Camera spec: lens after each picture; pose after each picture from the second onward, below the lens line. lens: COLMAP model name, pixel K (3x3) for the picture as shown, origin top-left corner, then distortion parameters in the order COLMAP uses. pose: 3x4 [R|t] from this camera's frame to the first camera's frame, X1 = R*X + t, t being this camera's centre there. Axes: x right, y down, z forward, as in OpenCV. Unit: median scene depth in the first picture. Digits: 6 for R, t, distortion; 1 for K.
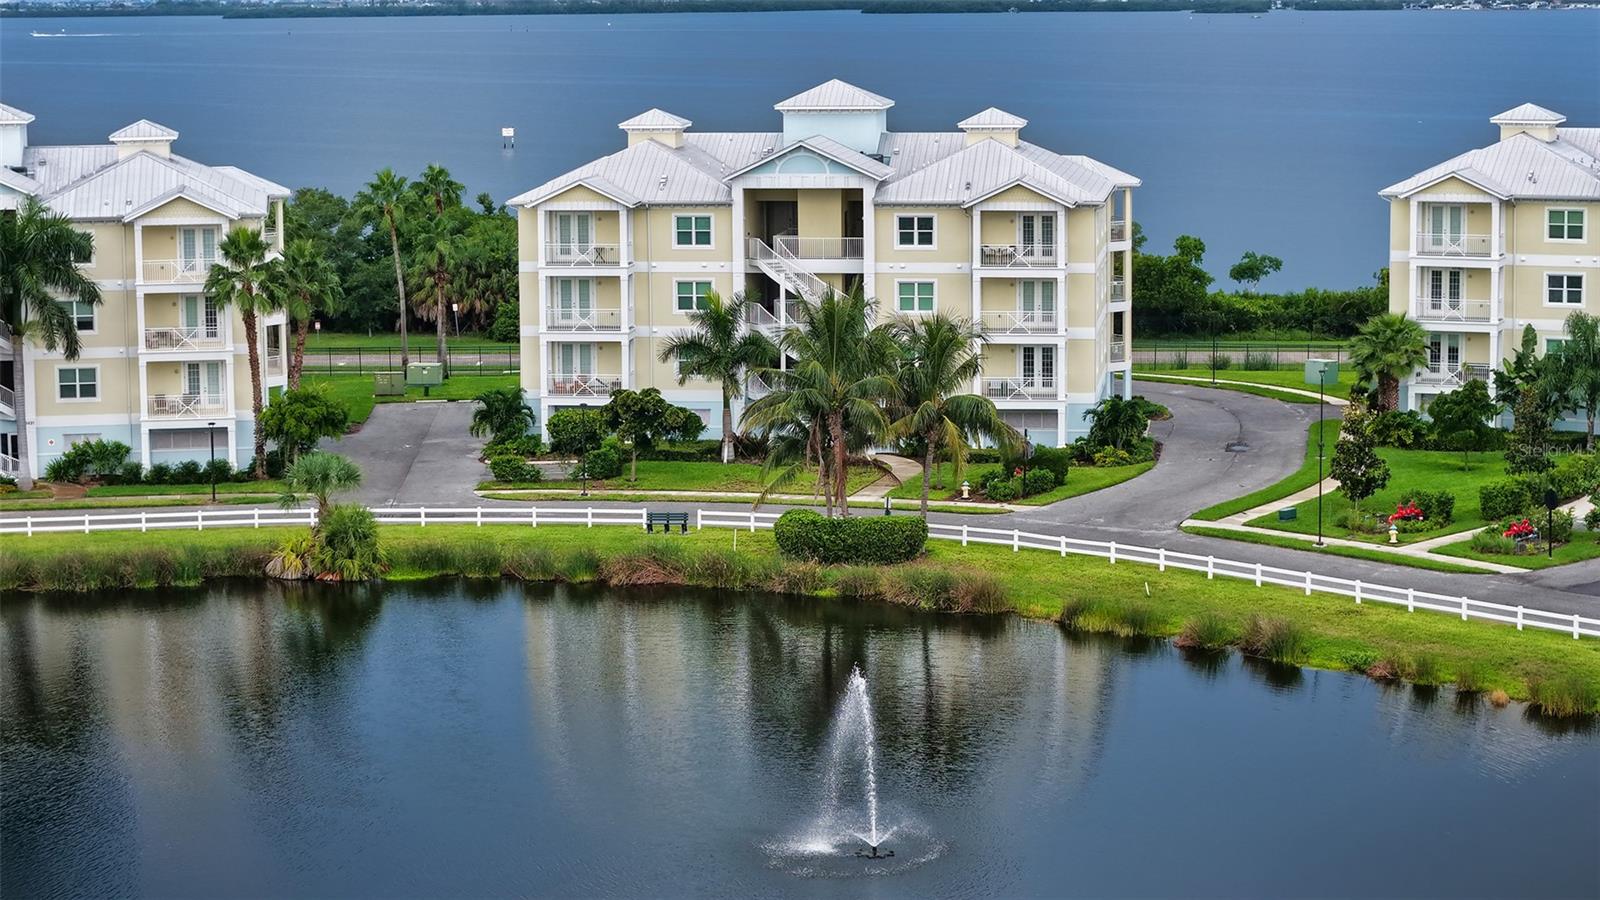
lens RADIAL K [[3290.2, 0, 800.0], [0, 3290.2, 450.3], [0, 0, 1]] dist [-0.206625, 0.000000]
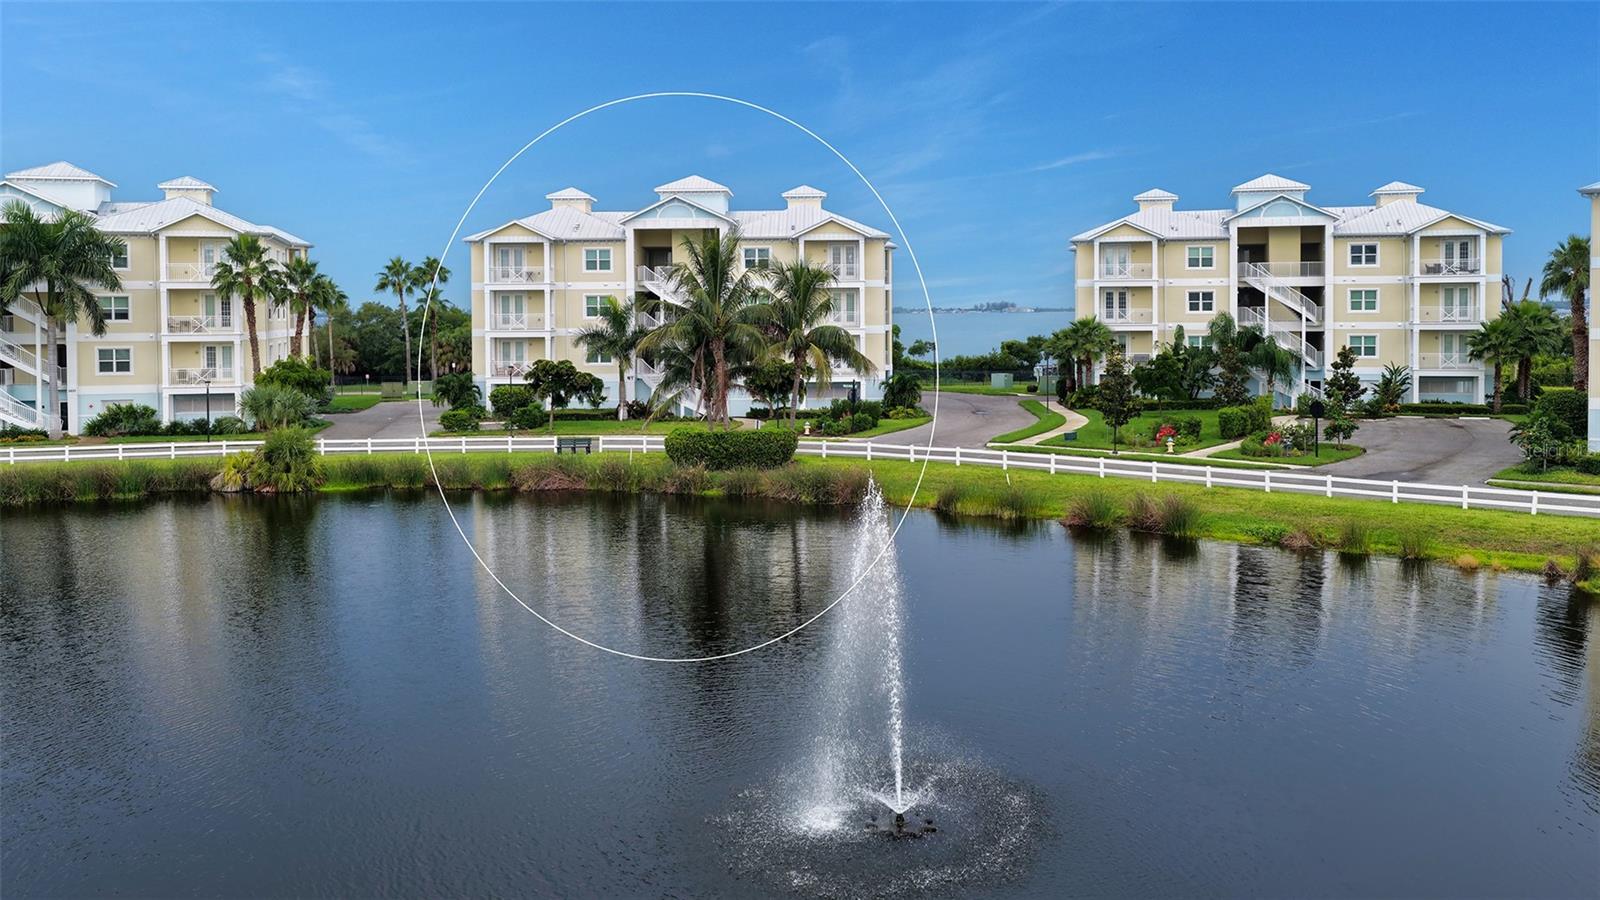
lens RADIAL K [[1303.0, 0, 786.3], [0, 1303.0, 370.0], [0, 0, 1]] dist [-0.001400, 0.000292]
pose [[0.994278, -0.003326, 0.106771, -0.012453], [0.014498, 0.994469, -0.104030, 0.040823], [-0.105834, 0.104982, 0.988827, 0.464939]]
